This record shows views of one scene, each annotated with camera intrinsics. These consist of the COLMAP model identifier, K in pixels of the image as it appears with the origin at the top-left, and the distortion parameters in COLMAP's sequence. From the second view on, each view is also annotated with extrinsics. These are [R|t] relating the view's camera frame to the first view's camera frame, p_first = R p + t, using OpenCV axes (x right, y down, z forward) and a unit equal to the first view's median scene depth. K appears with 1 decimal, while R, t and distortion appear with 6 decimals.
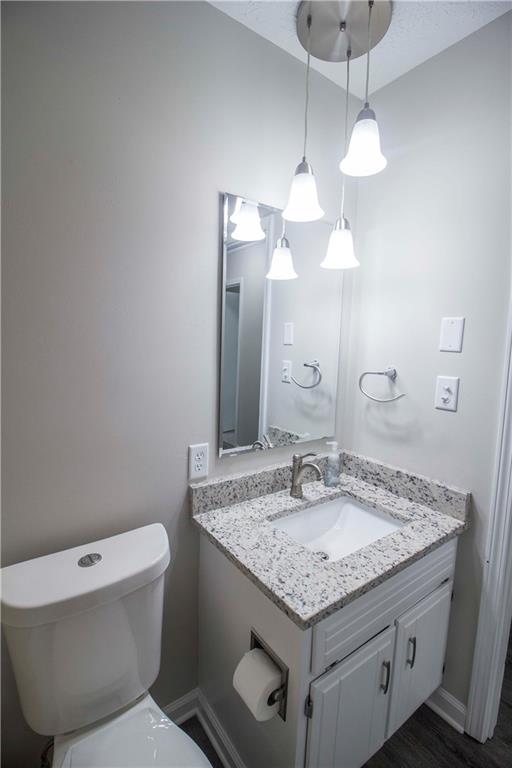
lens RADIAL K [[355.8, 0, 256.0], [0, 355.8, 384.0], [0, 0, 1]] dist [0.001369, -0.014536]
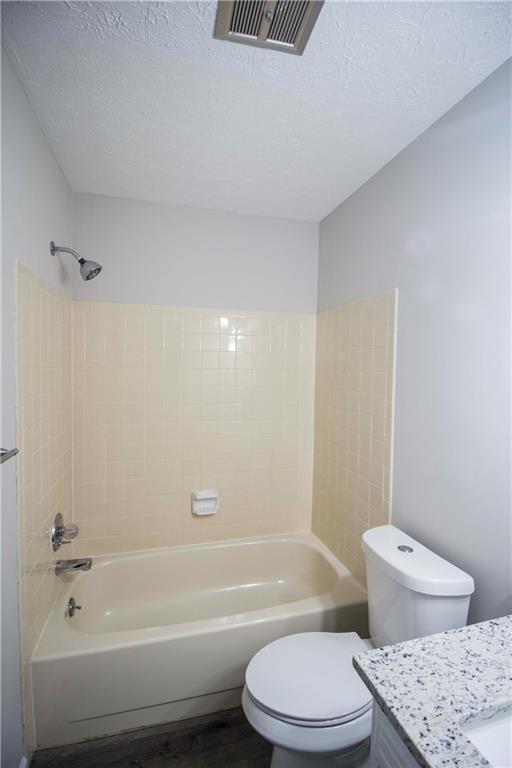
lens RADIAL K [[355.8, 0, 256.0], [0, 355.8, 384.0], [0, 0, 1]] dist [0.001369, -0.014536]
pose [[-0.367644, 0.001039, -0.929966, 1.098039], [-0.121864, 0.991322, 0.049284, -0.172171], [0.921947, 0.131449, -0.364328, 0.861907]]
